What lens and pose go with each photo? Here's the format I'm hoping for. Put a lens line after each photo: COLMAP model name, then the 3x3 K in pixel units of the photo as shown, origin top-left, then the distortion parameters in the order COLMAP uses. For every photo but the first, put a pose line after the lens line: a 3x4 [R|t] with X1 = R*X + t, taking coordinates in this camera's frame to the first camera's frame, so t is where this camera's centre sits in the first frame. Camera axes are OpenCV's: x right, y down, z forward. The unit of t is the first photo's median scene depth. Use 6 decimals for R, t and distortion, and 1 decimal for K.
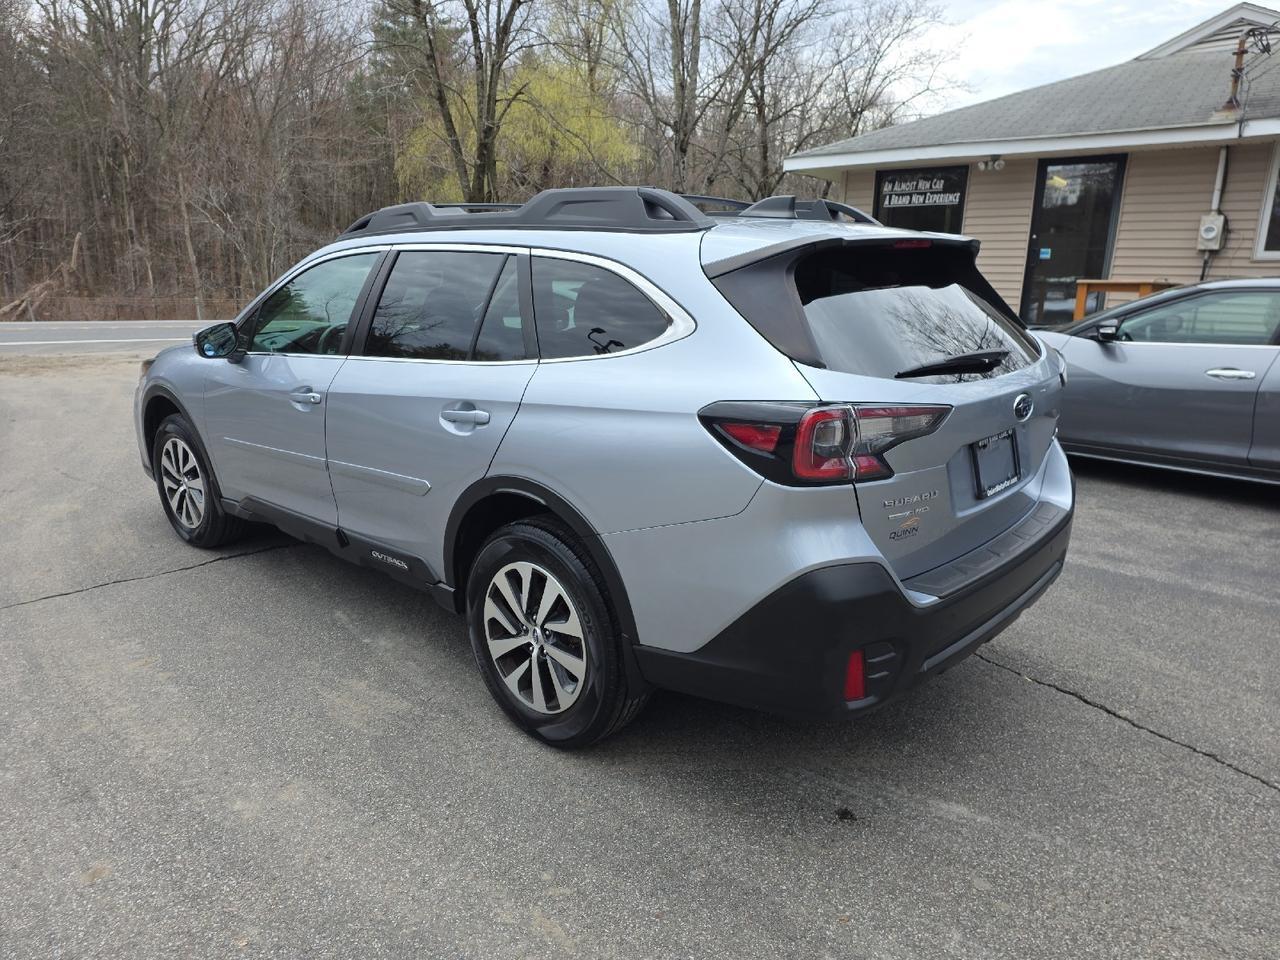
lens RADIAL K [[840.2, 0, 645.0], [0, 840.2, 478.7], [0, 0, 1]] dist [0.090755, -0.077114]
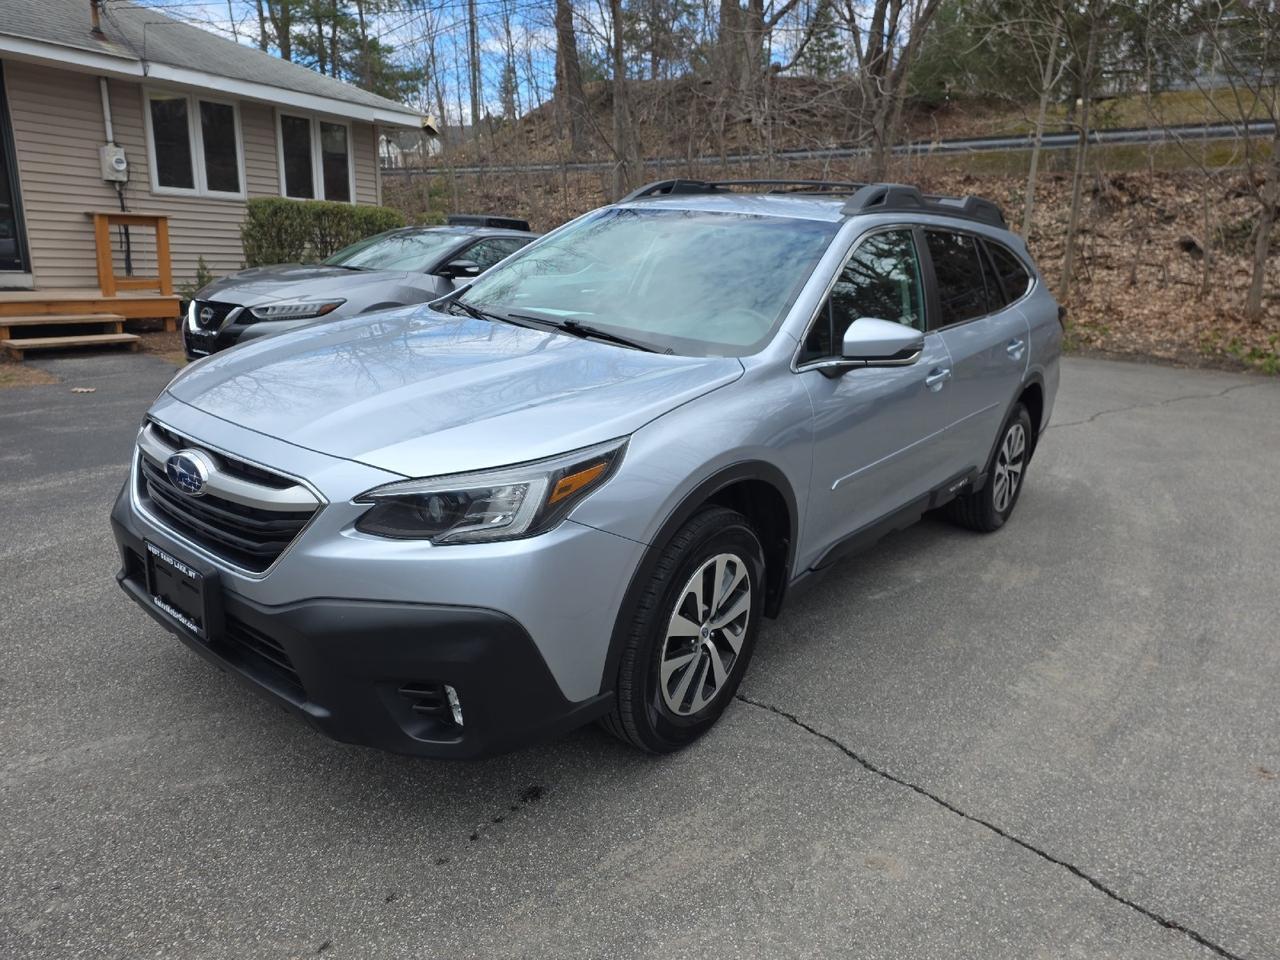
lens RADIAL K [[840.2, 0, 645.0], [0, 840.2, 478.7], [0, 0, 1]] dist [0.090755, -0.077114]
pose [[-0.061668, -0.285683, 0.956338, -1.043484], [0.188267, 0.937632, 0.292235, -0.260075], [-0.980180, 0.198068, -0.004037, 1.035203]]
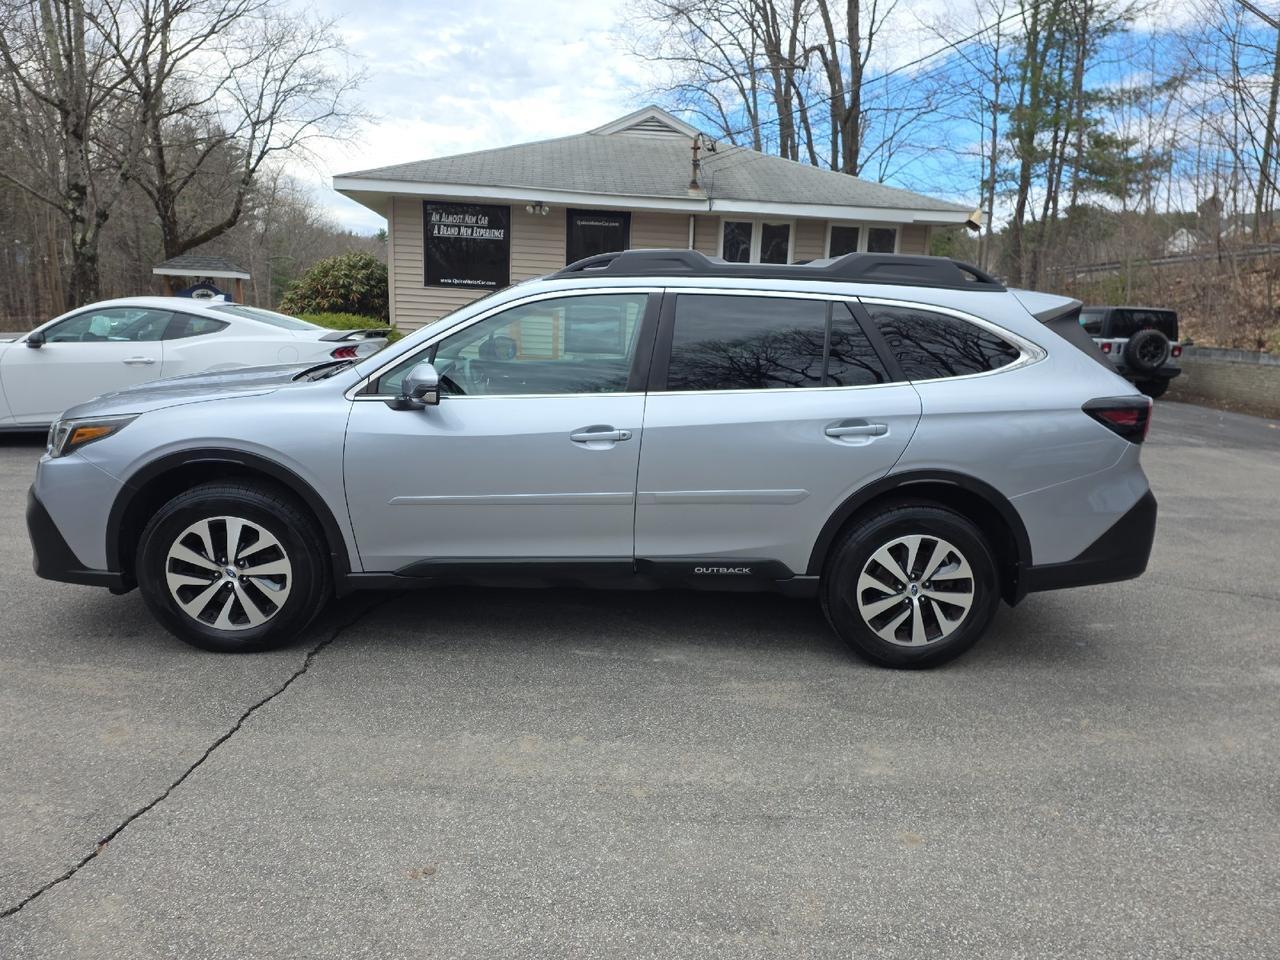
lens RADIAL K [[840.2, 0, 645.0], [0, 840.2, 478.7], [0, 0, 1]] dist [0.090755, -0.077114]
pose [[0.723715, -0.126067, 0.678486, -0.788379], [0.138760, 0.989676, 0.035878, -0.055599], [-0.676005, 0.068181, 0.733736, 0.179417]]
